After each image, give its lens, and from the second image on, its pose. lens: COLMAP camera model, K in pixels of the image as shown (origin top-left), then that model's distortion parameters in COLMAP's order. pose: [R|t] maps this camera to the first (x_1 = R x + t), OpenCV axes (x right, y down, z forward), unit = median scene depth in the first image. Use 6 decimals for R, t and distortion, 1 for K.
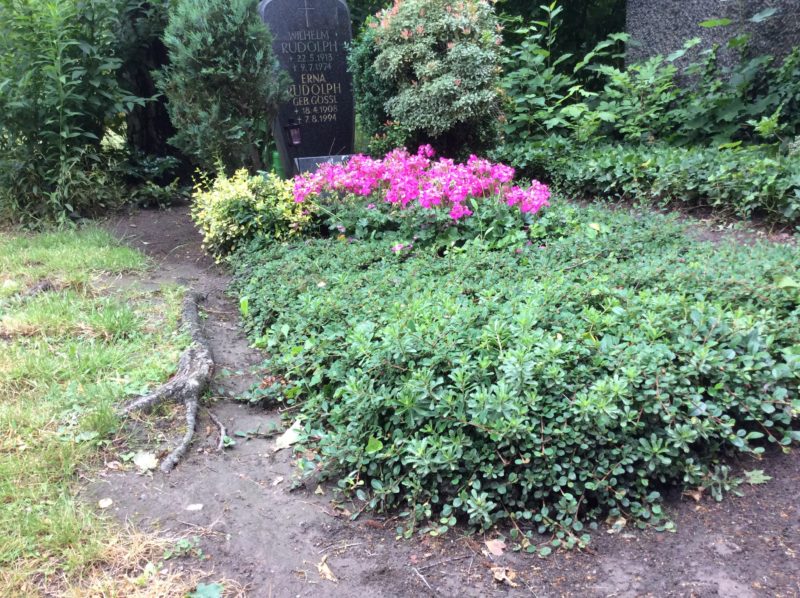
lens RADIAL K [[741.1, 0, 400.0], [0, 741.1, 299.0], [0, 0, 1]] dist [0.145206, -0.289518]
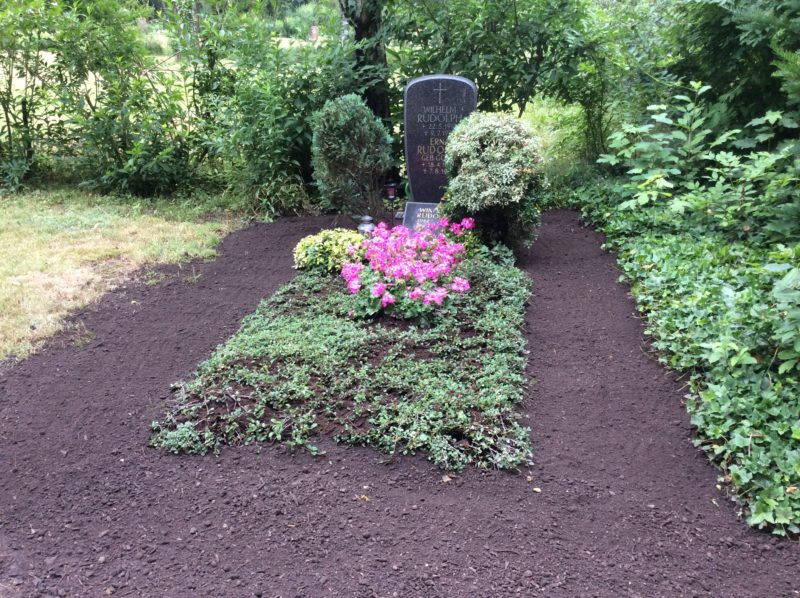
lens RADIAL K [[741.1, 0, 400.0], [0, 741.1, 299.0], [0, 0, 1]] dist [0.145206, -0.289518]
pose [[0.844581, 0.238491, -0.479379, 0.585903], [-0.190983, 0.970614, 0.146402, -0.233086], [0.500208, -0.032095, 0.865310, -0.192186]]
